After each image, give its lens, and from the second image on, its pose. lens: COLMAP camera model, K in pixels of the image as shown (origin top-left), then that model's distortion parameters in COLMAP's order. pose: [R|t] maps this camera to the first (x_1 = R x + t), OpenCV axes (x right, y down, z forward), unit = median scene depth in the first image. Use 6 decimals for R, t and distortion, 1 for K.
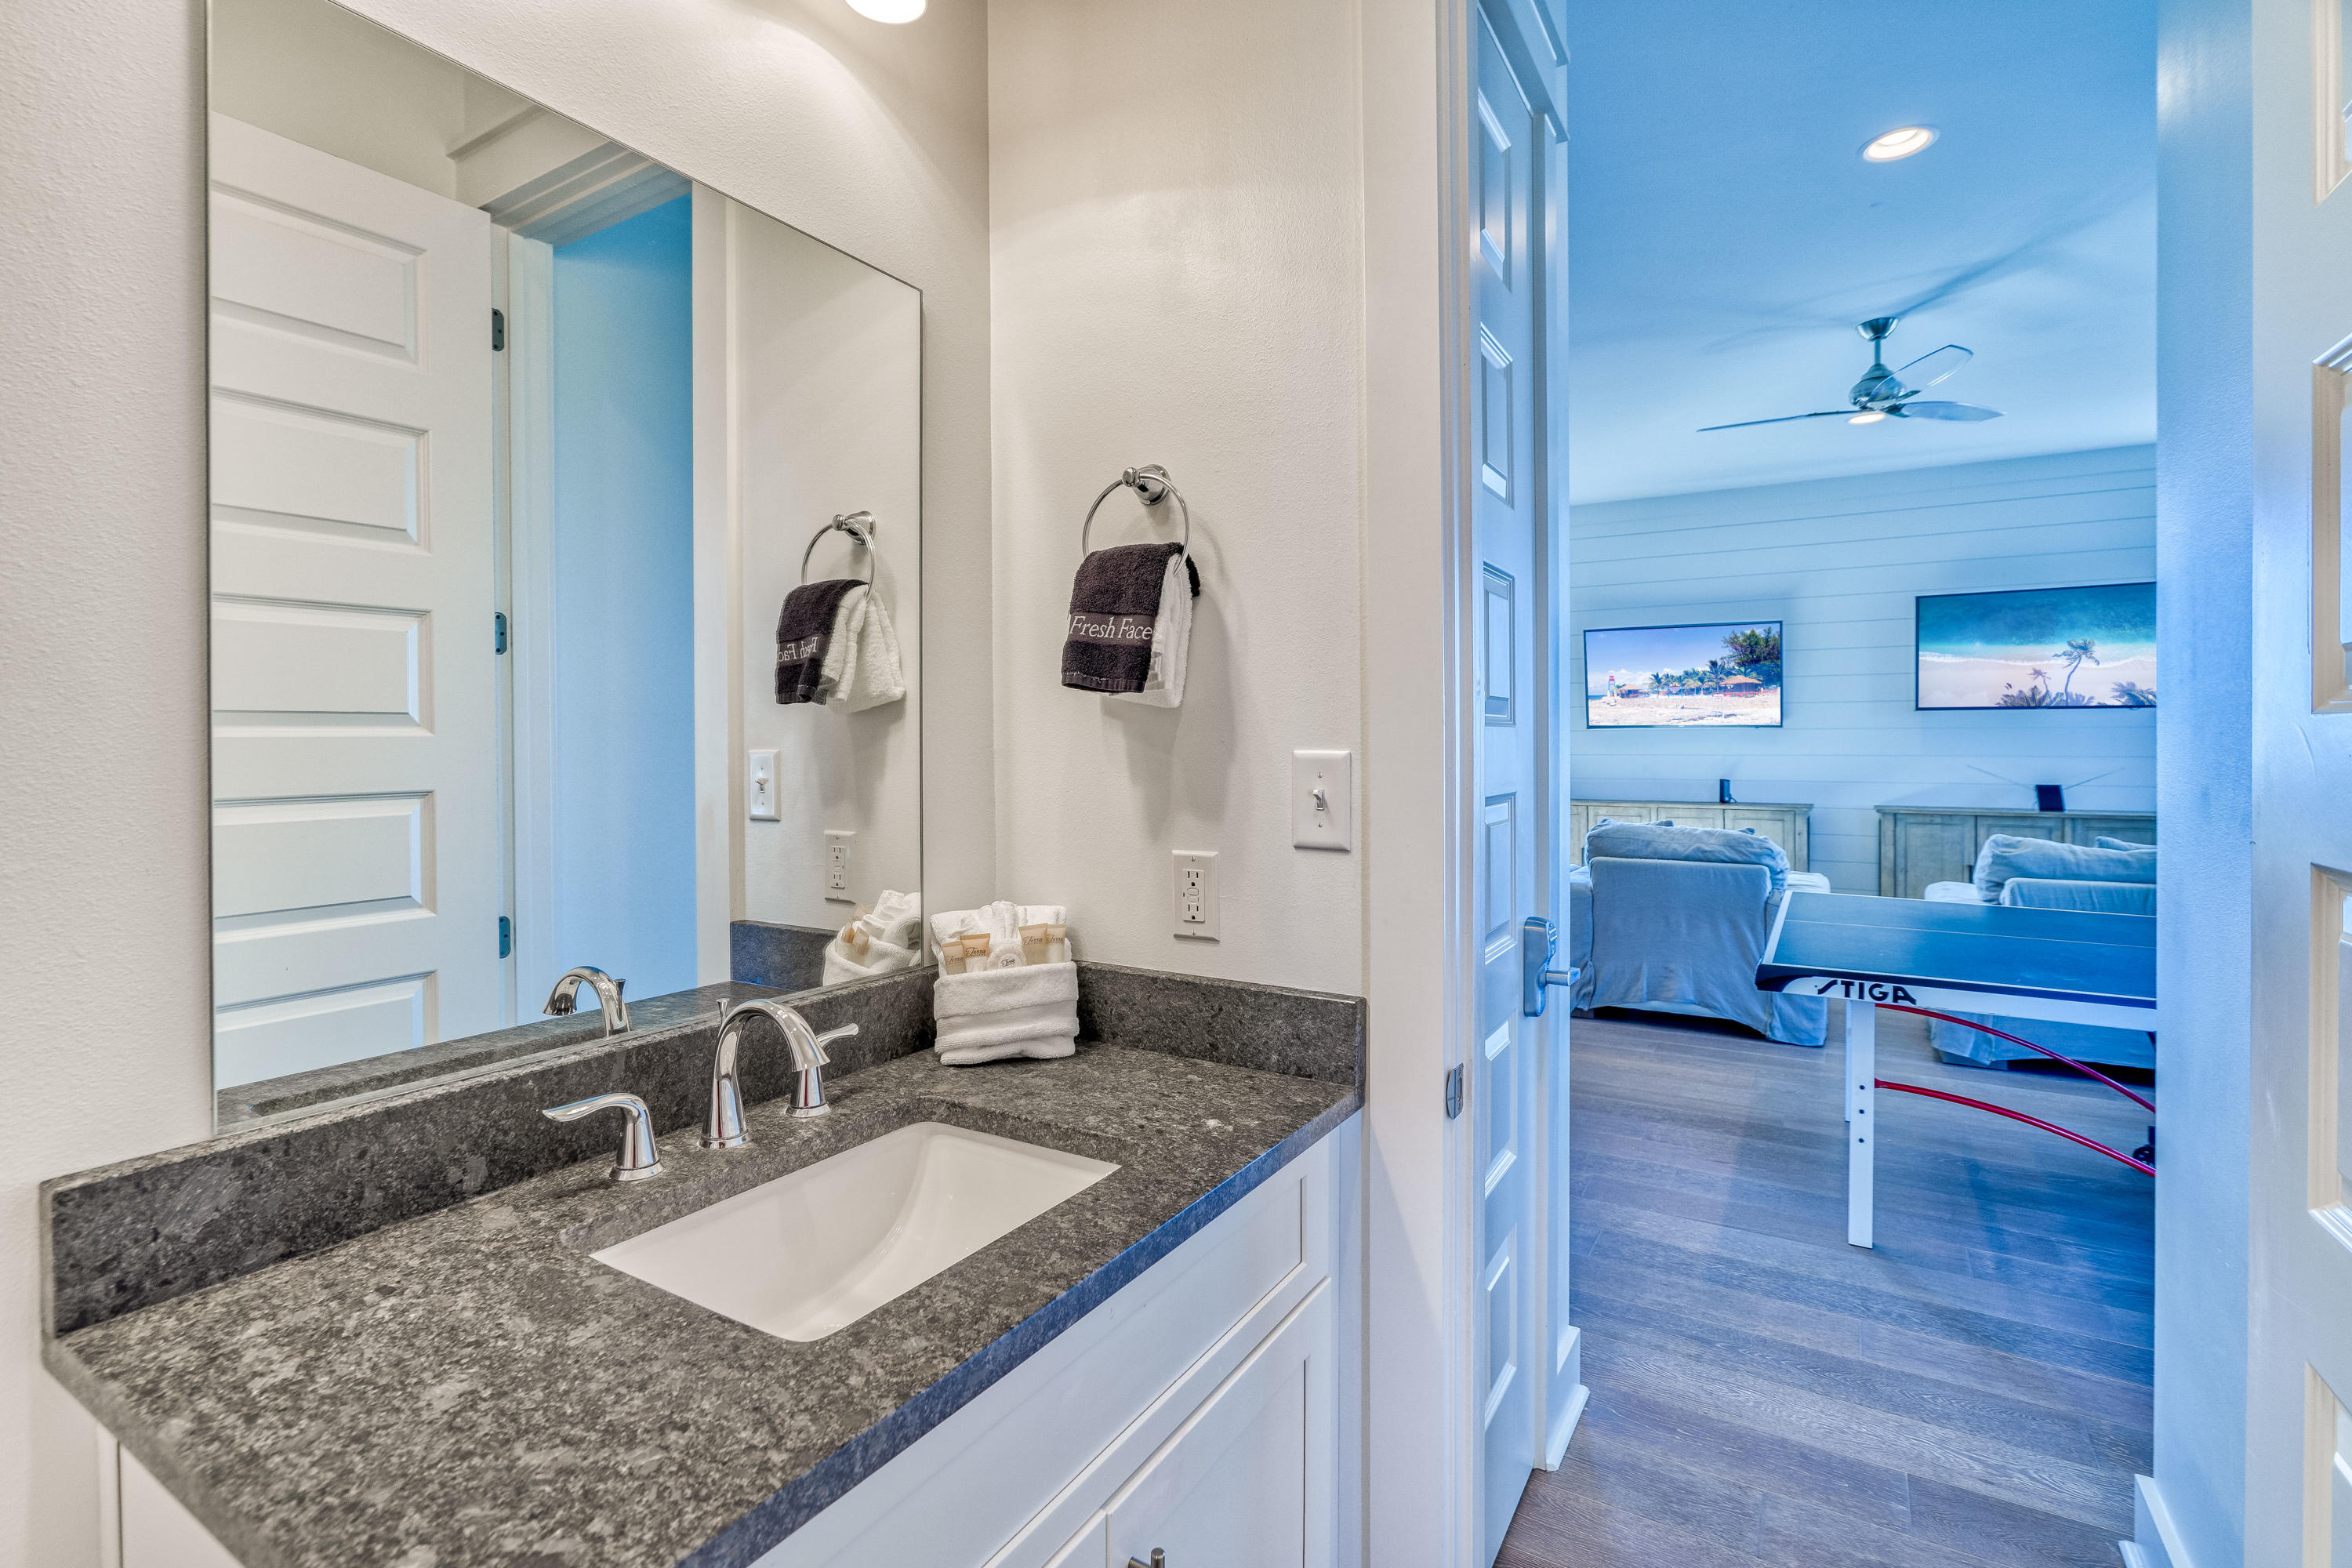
lens RADIAL K [[1113.7, 0, 1171.7], [0, 1113.7, 764.4], [0, 0, 1]] dist [-0.003468, 0.001502]
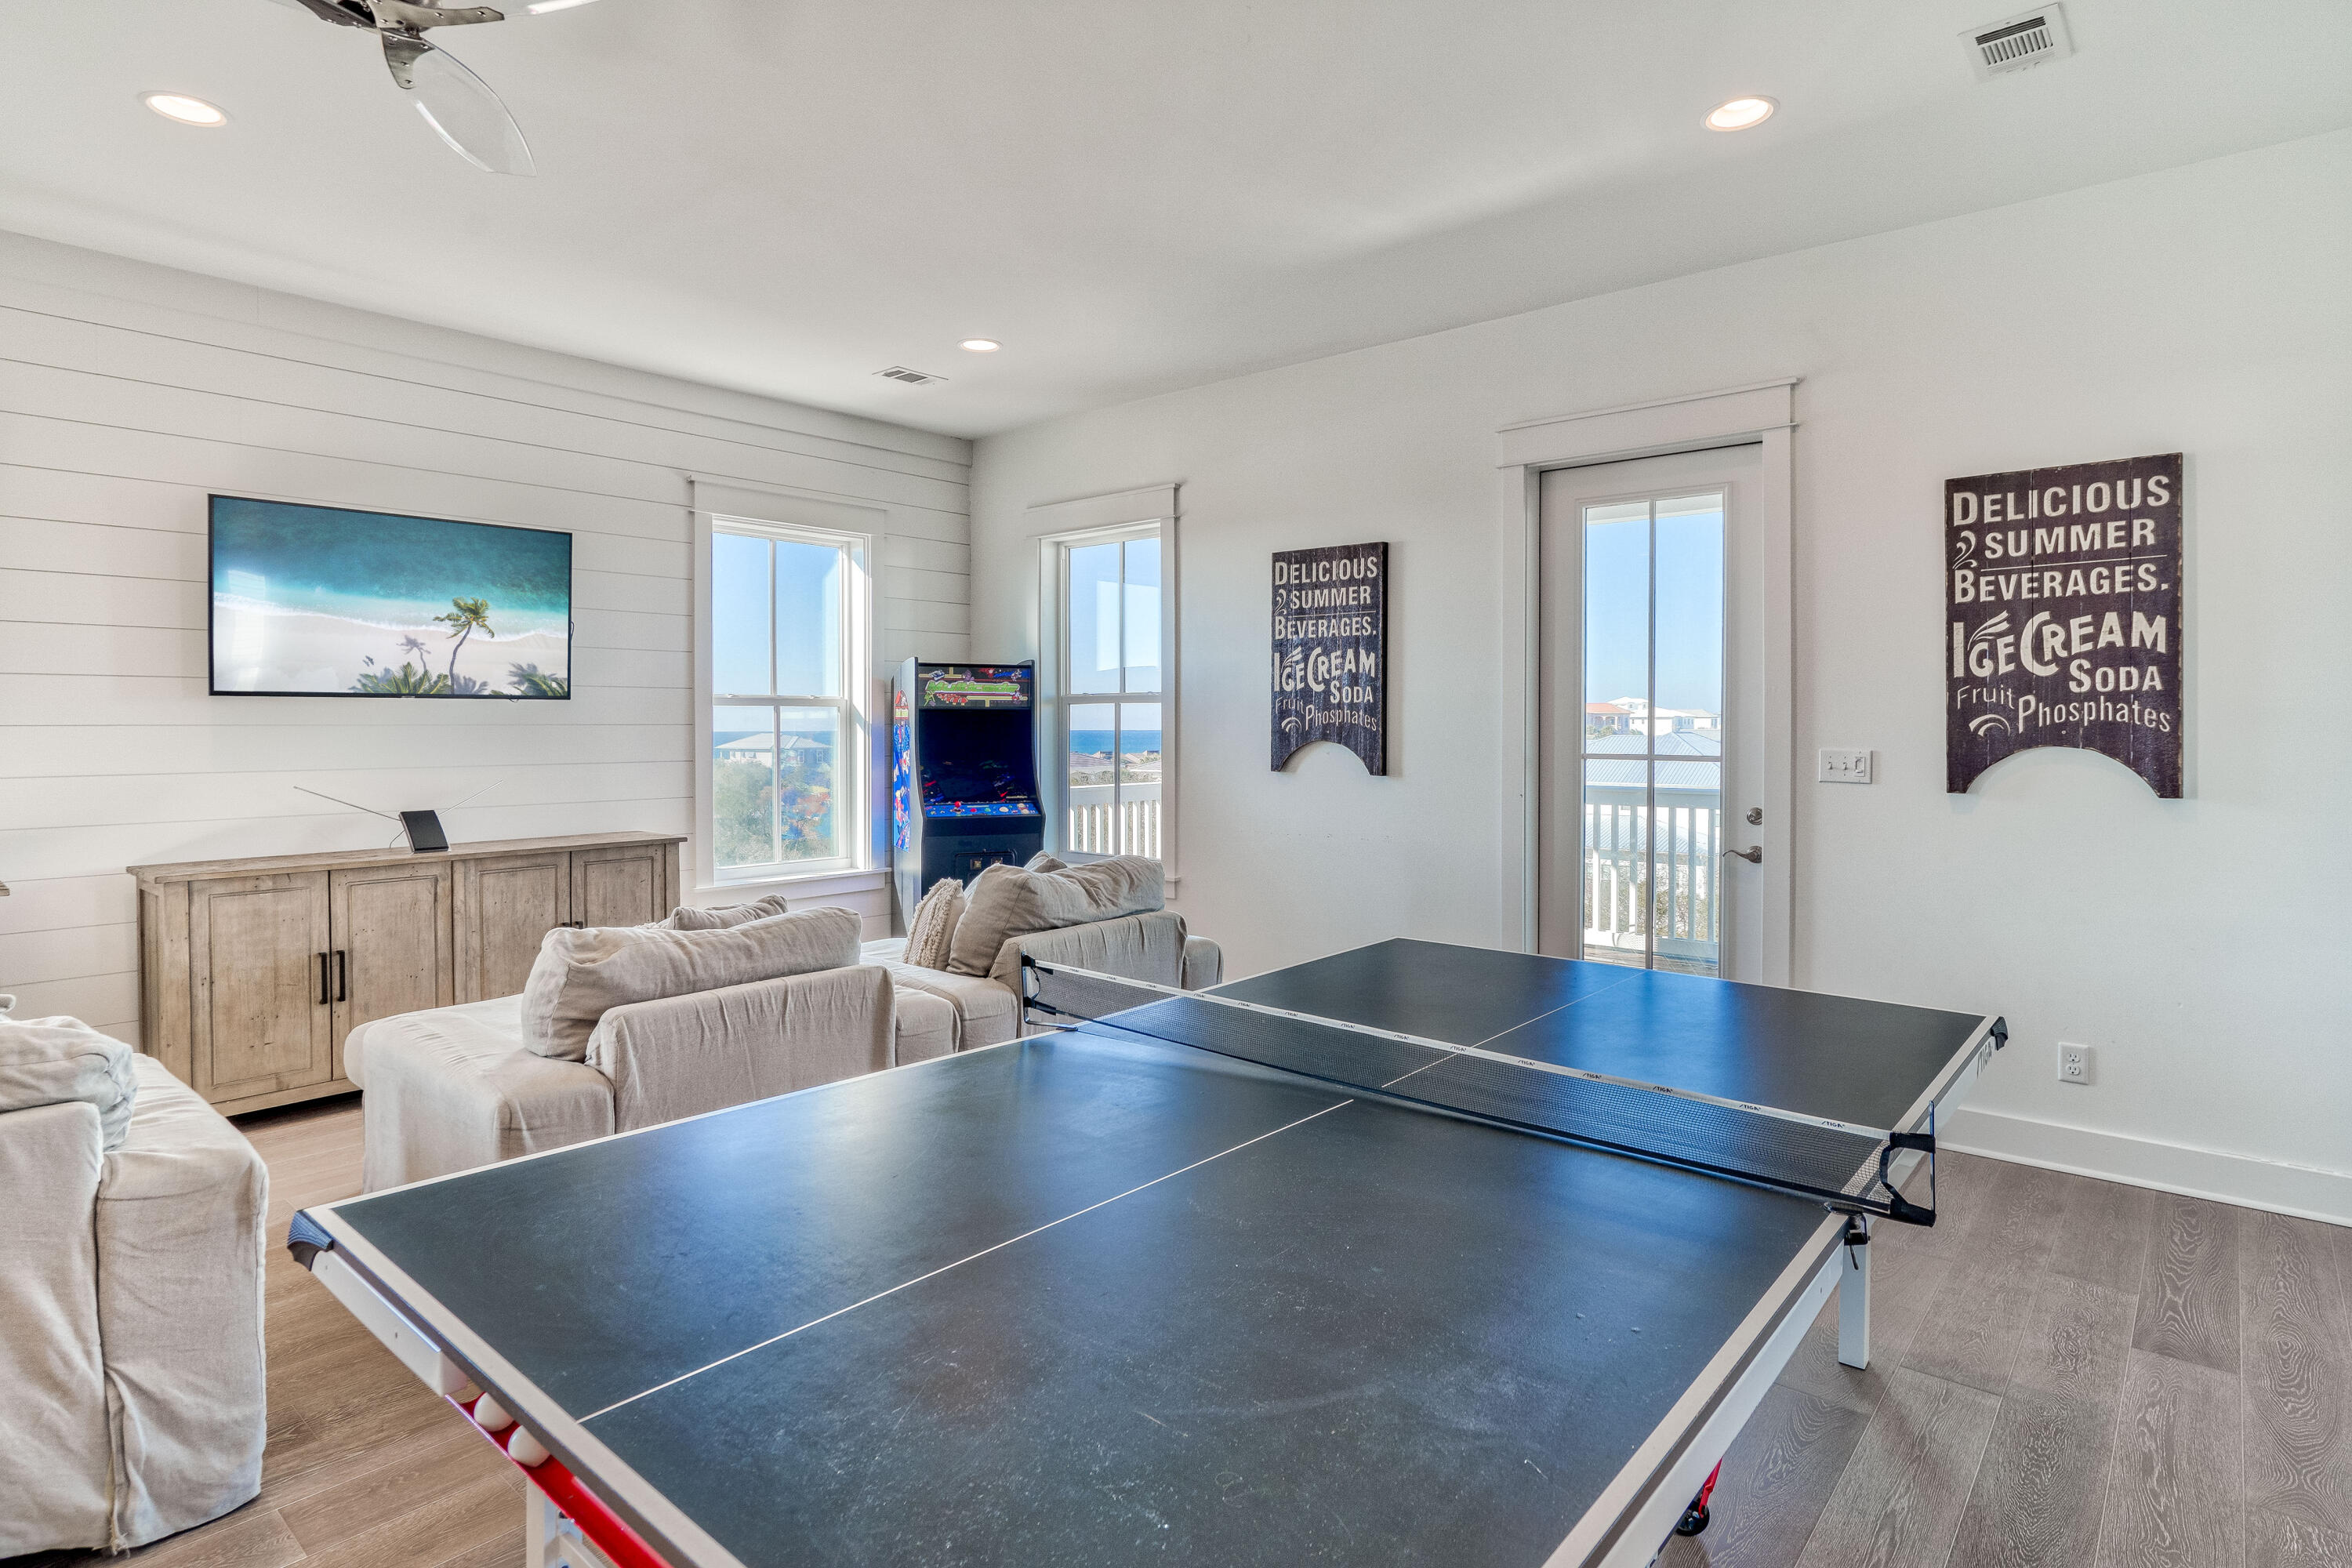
lens RADIAL K [[1215.0, 0, 1191.3], [0, 1215.0, 732.8], [0, 0, 1]] dist [0.001130, 0.000680]
pose [[0.157314, -0.008147, 0.987515, 0.142616], [0.020166, 0.999784, 0.005036, -0.023790], [-0.987343, 0.019122, 0.157444, 0.437801]]
